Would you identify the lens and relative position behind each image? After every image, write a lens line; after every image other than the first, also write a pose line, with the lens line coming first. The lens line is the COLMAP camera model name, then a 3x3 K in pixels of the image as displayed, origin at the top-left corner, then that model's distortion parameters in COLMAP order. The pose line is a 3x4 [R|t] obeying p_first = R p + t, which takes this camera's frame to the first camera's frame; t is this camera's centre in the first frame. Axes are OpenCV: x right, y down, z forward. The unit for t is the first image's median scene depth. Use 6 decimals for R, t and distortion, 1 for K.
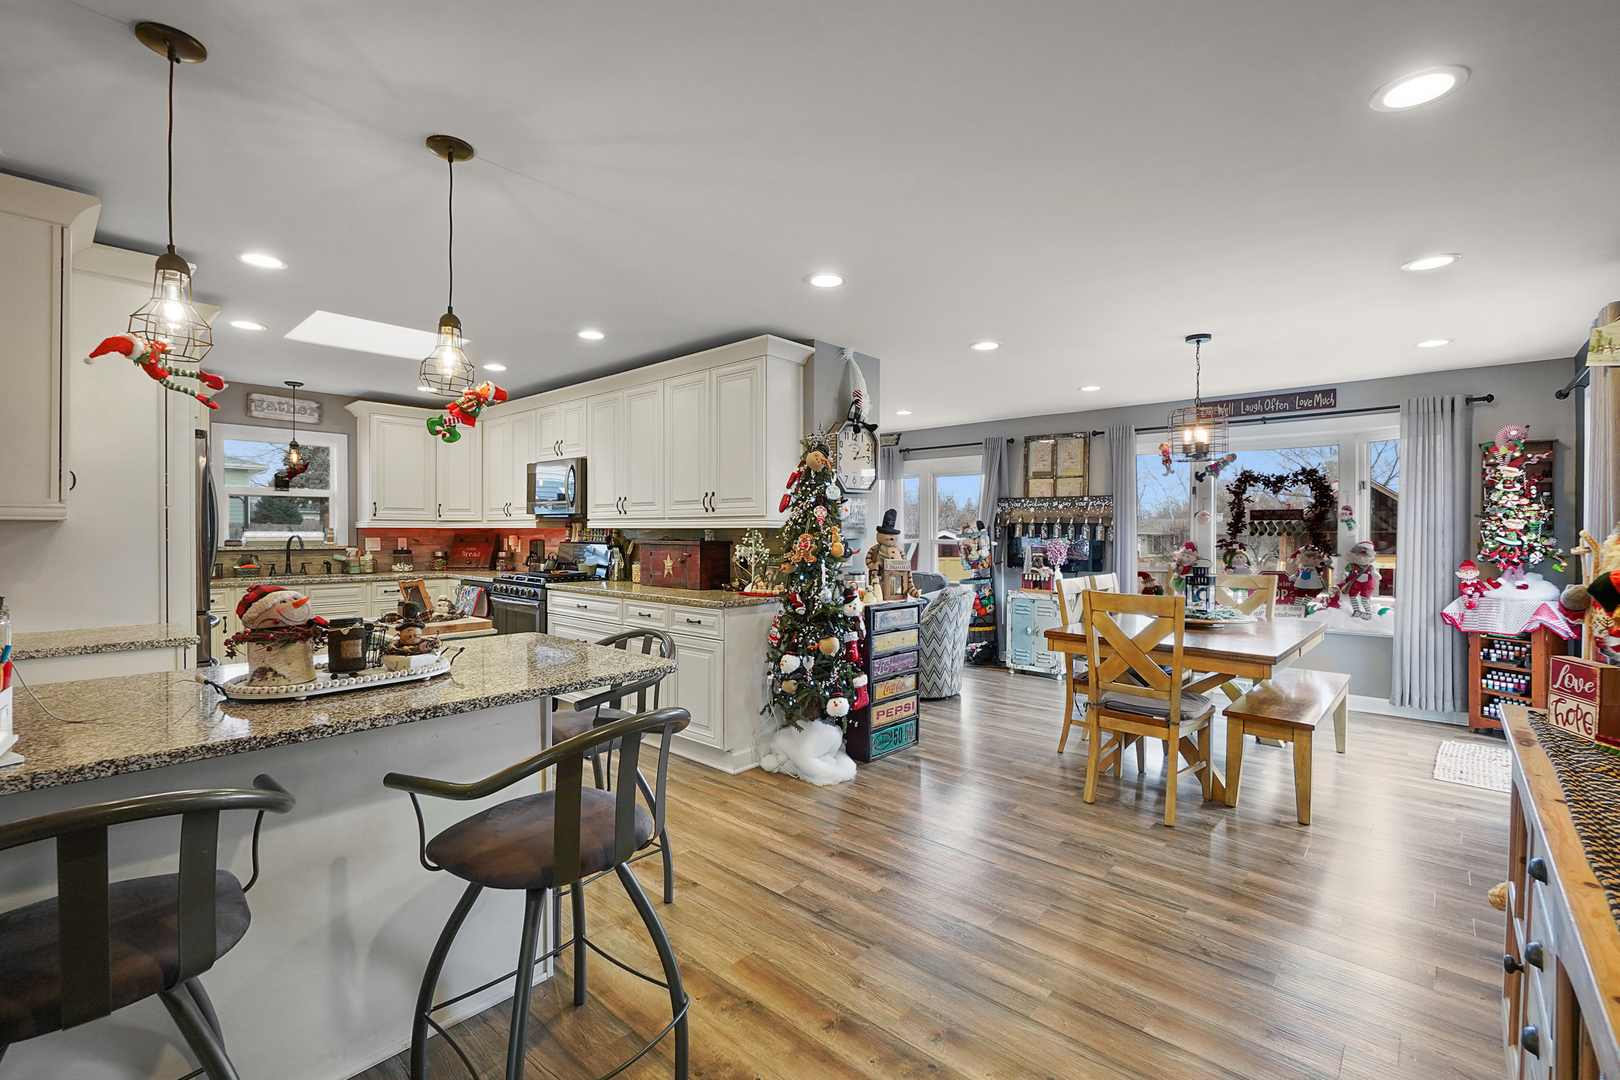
lens RADIAL K [[706.8, 0, 808.3], [0, 706.8, 537.1], [0, 0, 1]] dist [-0.000789, 0.000029]
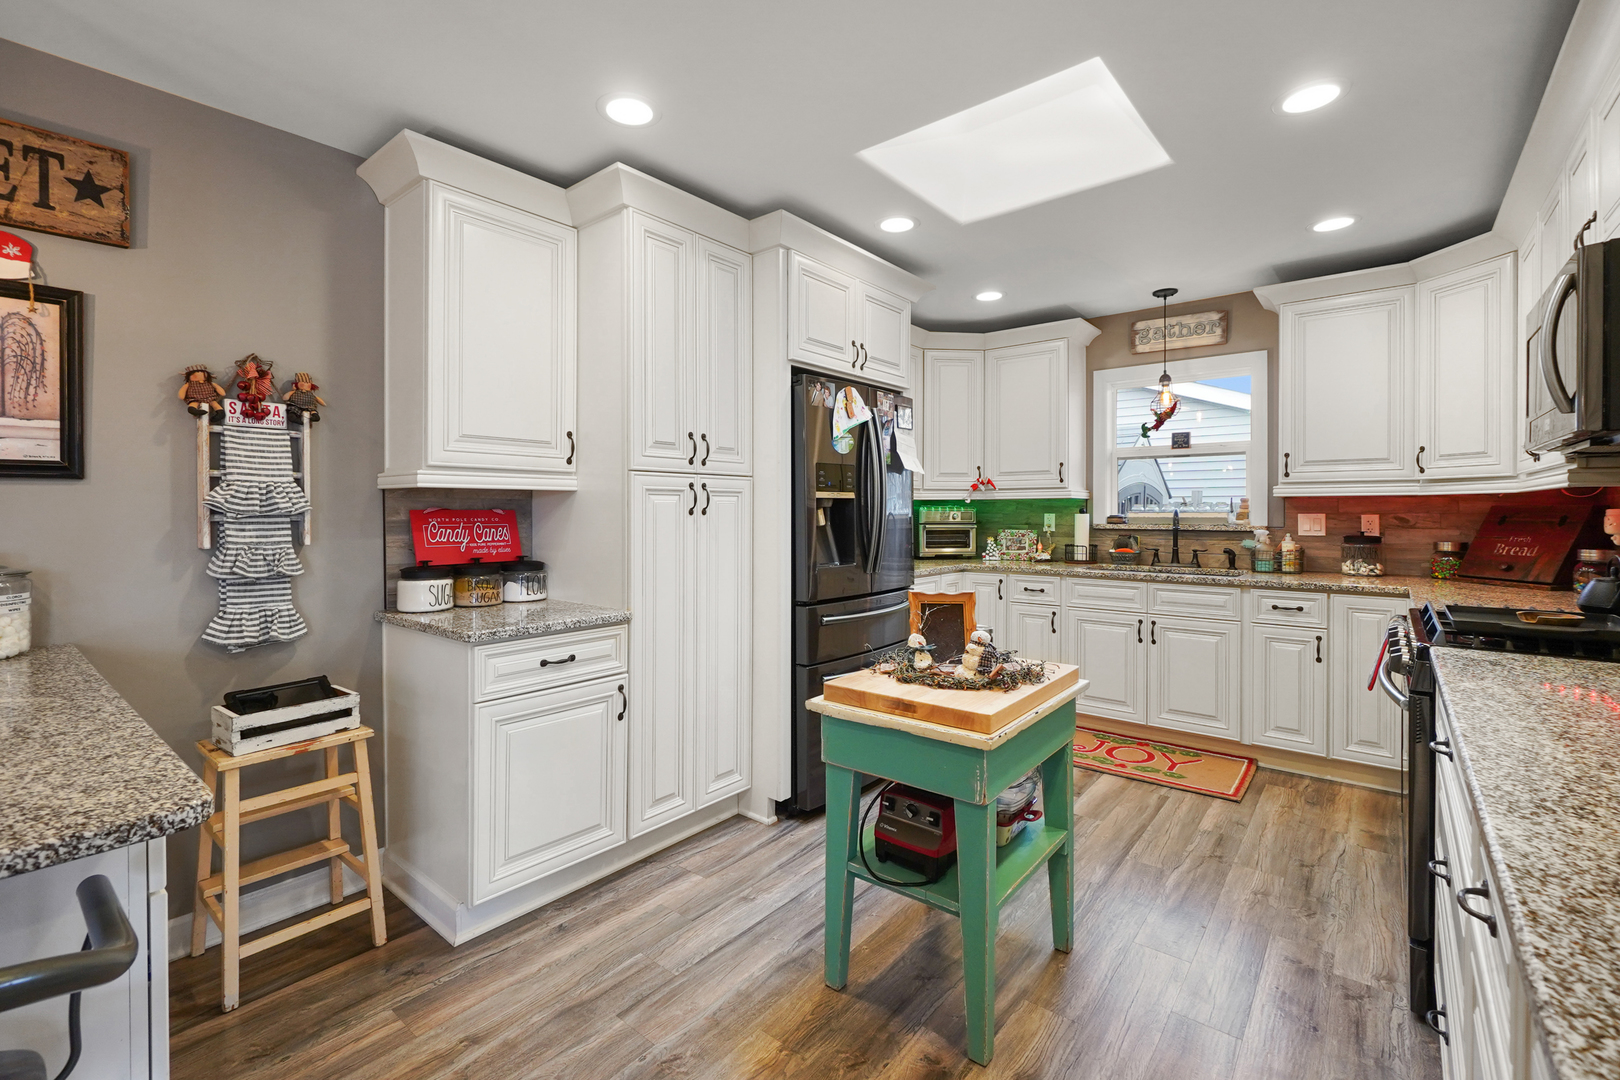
lens RADIAL K [[706.8, 0, 789.0], [0, 706.8, 513.9], [0, 0, 1]] dist [-0.000789, 0.000029]
pose [[0.030057, 0.001081, -0.999548, -0.037301], [-0.003812, 0.999992, 0.000967, 0.002285], [0.999541, 0.003781, 0.030060, 0.565478]]
